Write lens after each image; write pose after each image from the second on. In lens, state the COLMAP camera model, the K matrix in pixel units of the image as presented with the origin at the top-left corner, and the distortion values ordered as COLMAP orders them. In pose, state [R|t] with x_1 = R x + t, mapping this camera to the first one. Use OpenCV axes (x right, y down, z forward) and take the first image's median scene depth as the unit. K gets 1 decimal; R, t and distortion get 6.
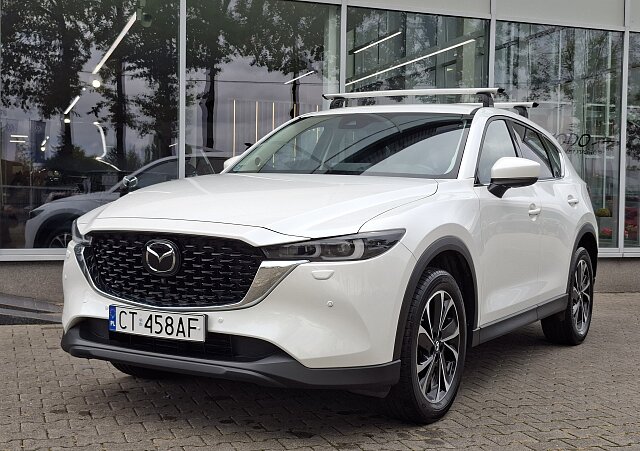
lens RADIAL K [[913.3, 0, 315.6], [0, 913.3, 224.2], [0, 0, 1]] dist [0.028296, 0.000000]
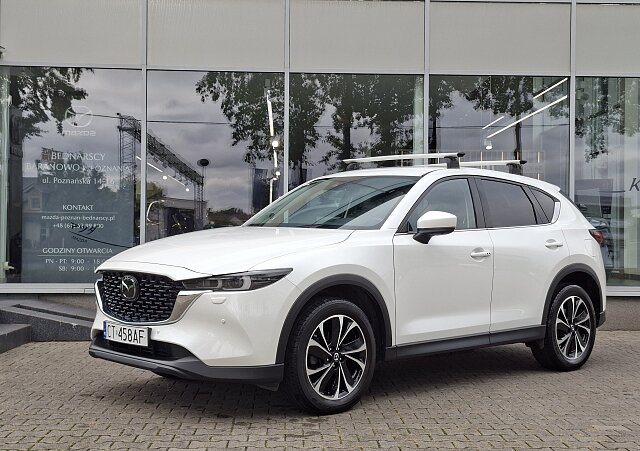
lens RADIAL K [[913.3, 0, 321.9], [0, 913.3, 226.8], [0, 0, 1]] dist [0.028296, 0.000000]
pose [[0.958467, -0.013462, -0.284885, 0.539818], [0.001994, 0.999177, -0.040506, -0.001752], [0.285196, 0.038256, 0.957705, -0.308902]]
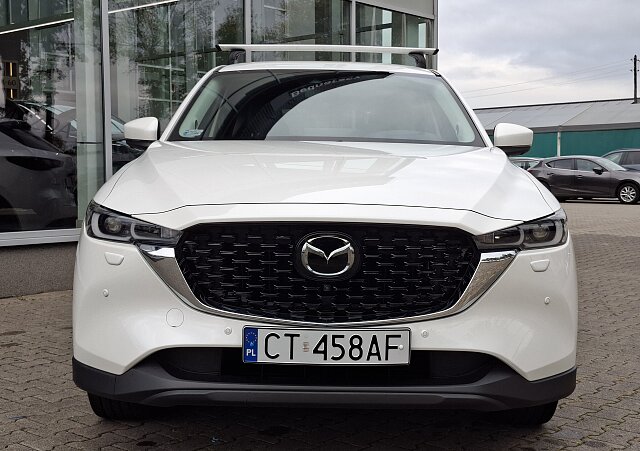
lens RADIAL K [[913.3, 0, 318.7], [0, 913.3, 223.5], [0, 0, 1]] dist [0.028296, 0.000000]
pose [[0.864630, -0.043636, 0.500510, -0.541405], [0.024920, 0.998720, 0.044023, -0.022339], [-0.501791, -0.025591, 0.864611, 0.370056]]
